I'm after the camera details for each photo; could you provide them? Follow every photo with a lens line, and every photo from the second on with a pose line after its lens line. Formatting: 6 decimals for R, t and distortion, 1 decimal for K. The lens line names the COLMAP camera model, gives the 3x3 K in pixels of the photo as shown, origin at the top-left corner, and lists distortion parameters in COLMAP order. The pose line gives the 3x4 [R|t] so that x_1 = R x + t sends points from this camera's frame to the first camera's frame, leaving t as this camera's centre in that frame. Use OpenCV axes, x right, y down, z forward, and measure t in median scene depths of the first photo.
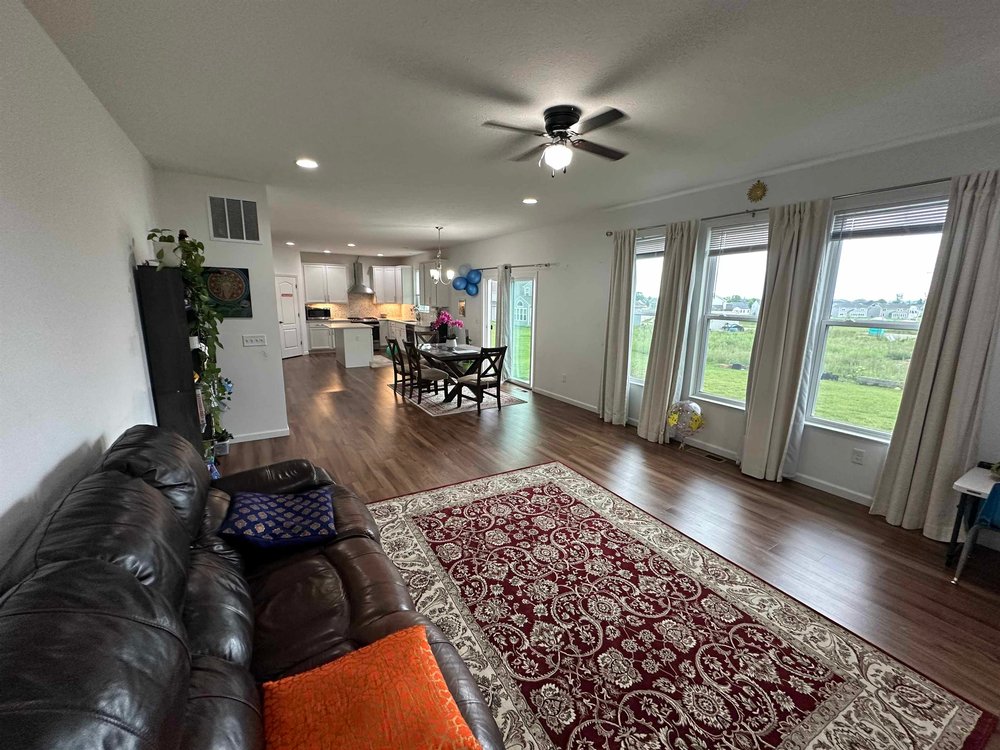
lens RADIAL K [[400.2, 0, 499.8], [0, 400.2, 374.9], [0, 0, 1]] dist [-0.000700, 0.001076]
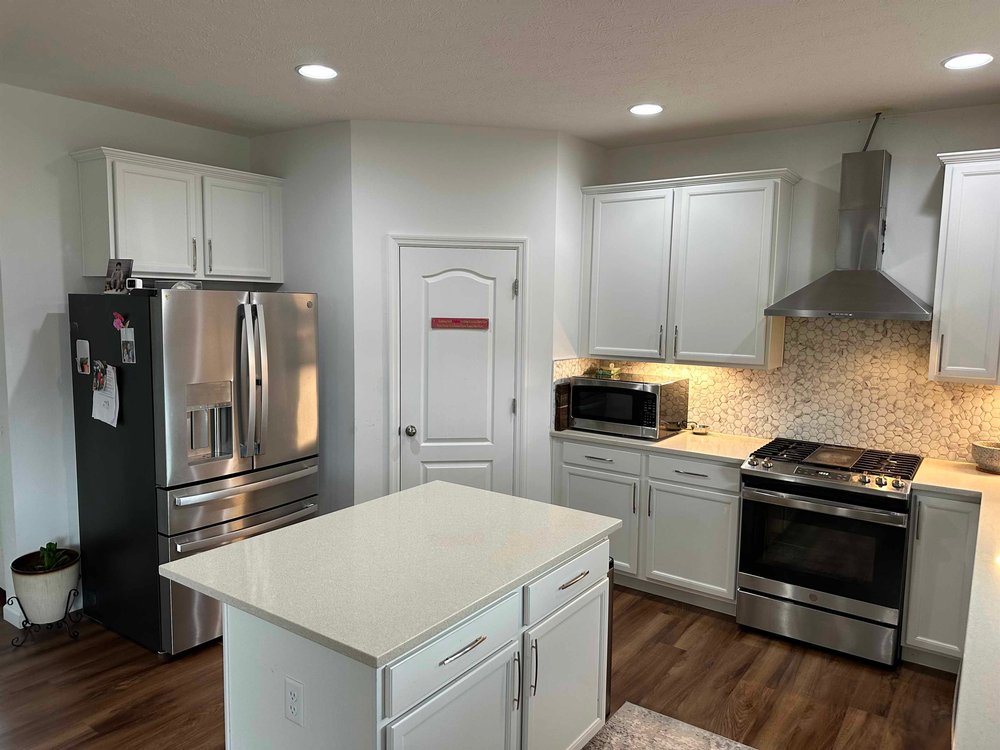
lens RADIAL K [[703.8, 0, 500.7], [0, 703.8, 372.4], [0, 0, 1]] dist [0.068479, -0.015382]
pose [[0.394949, 0.085973, -0.914672, -0.121004], [-0.185607, 0.982548, 0.012209, -0.161923], [0.899759, 0.164947, 0.404013, 0.768747]]
